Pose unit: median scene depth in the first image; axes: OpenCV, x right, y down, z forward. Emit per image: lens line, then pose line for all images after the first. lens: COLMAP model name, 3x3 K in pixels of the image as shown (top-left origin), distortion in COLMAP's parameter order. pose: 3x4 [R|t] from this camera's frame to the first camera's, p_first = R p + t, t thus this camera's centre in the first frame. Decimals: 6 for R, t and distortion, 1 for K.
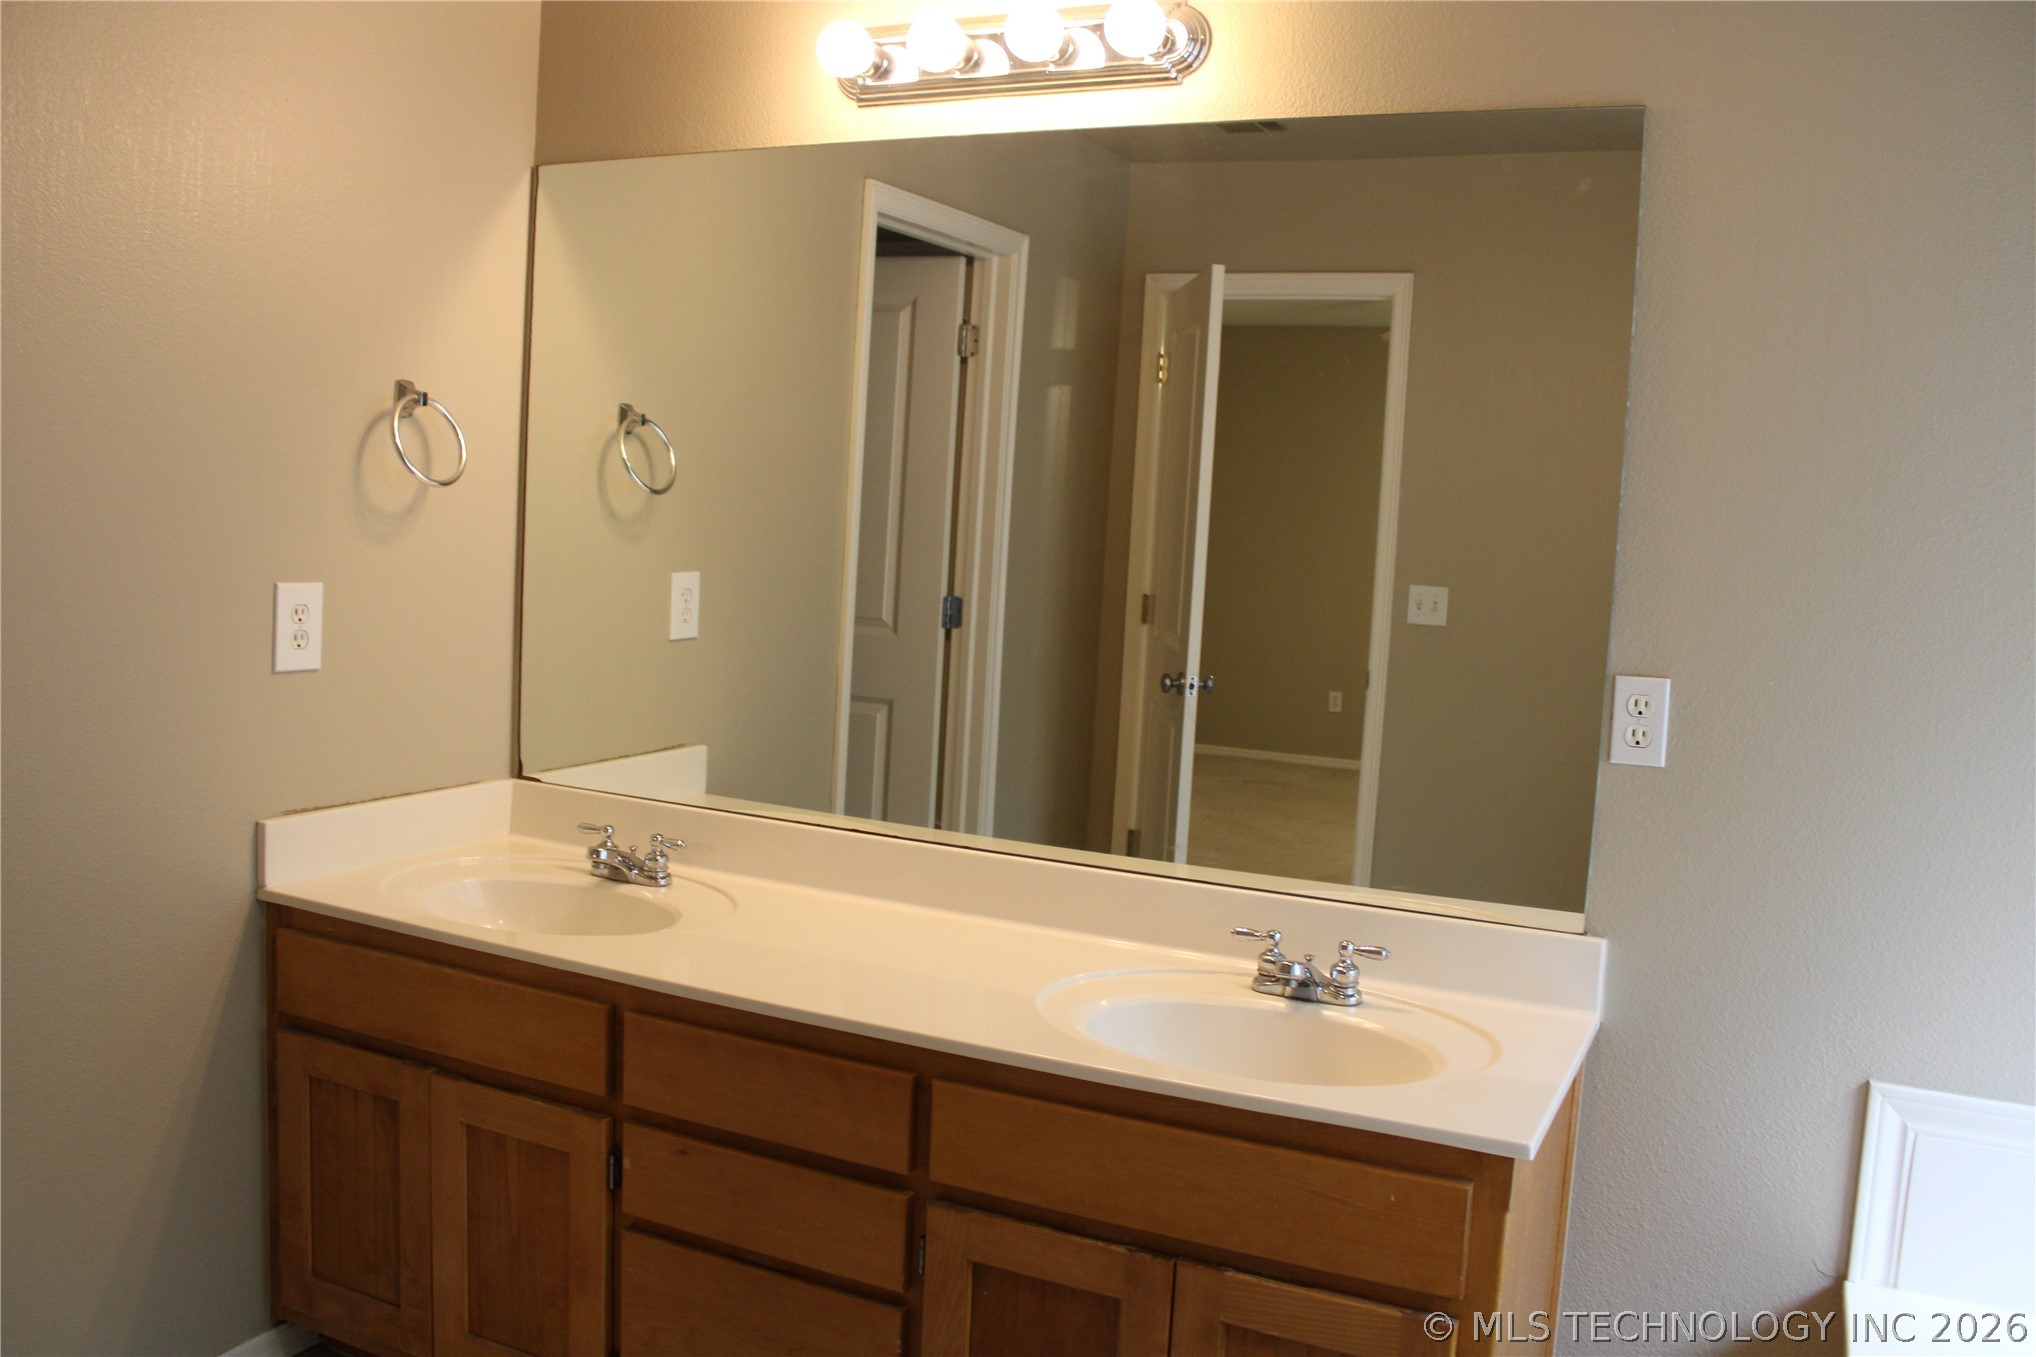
lens RADIAL K [[1711.4, 0, 1013.8], [0, 1711.4, 666.0], [0, 0, 1]] dist [-0.168324, 0.152493]
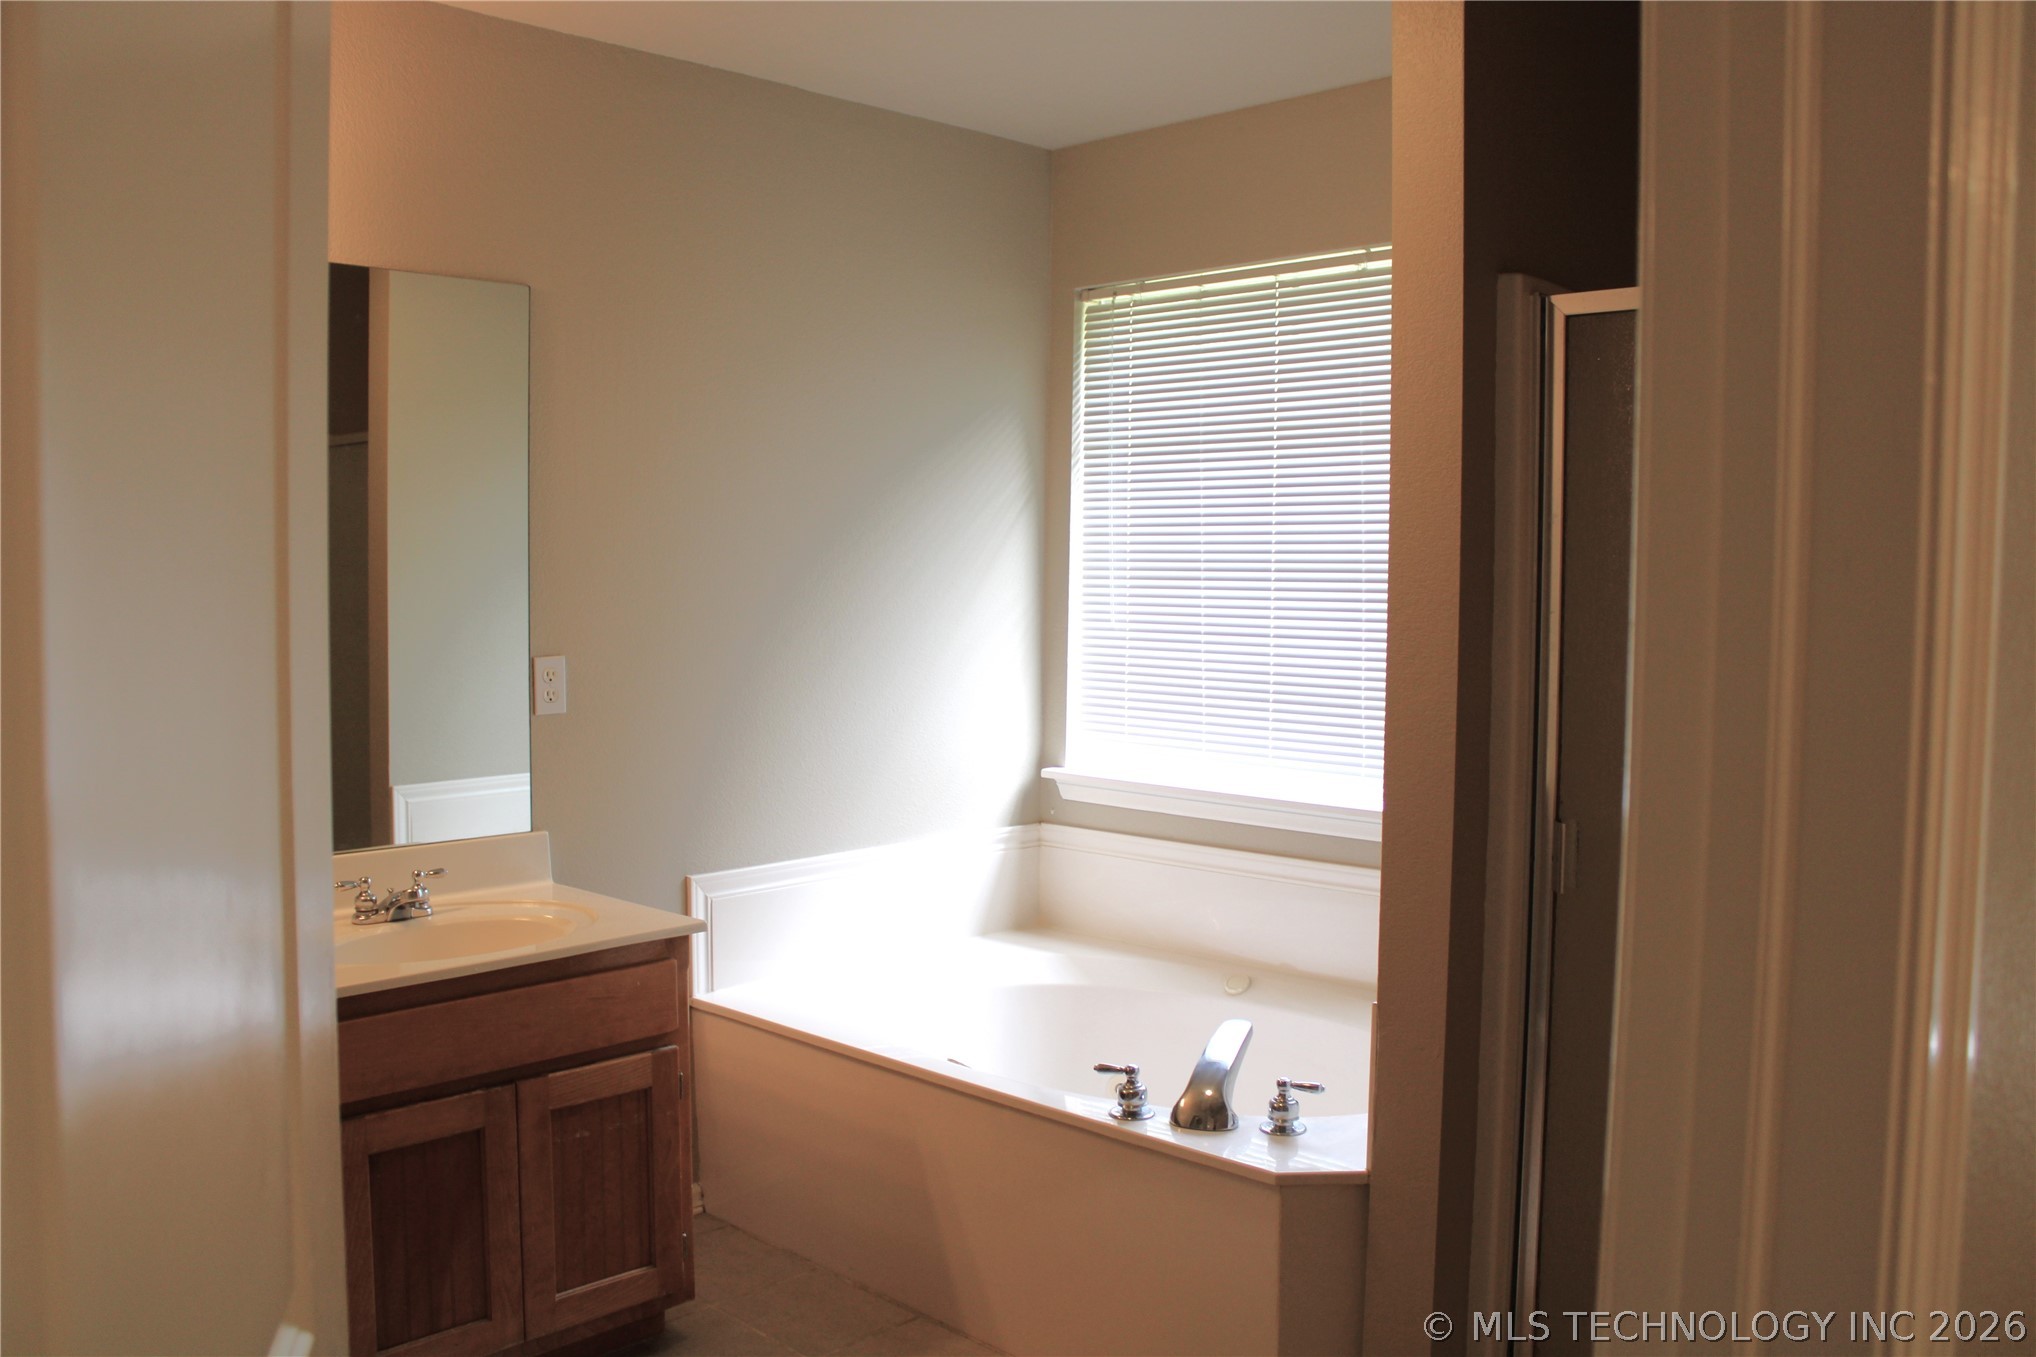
lens RADIAL K [[1711.4, 0, 1013.8], [0, 1711.4, 666.0], [0, 0, 1]] dist [-0.168324, 0.152493]
pose [[0.322555, -0.103506, 0.940874, -1.055971], [0.099526, 0.992202, 0.075033, -0.065465], [-0.941304, 0.069439, 0.330341, 0.091737]]
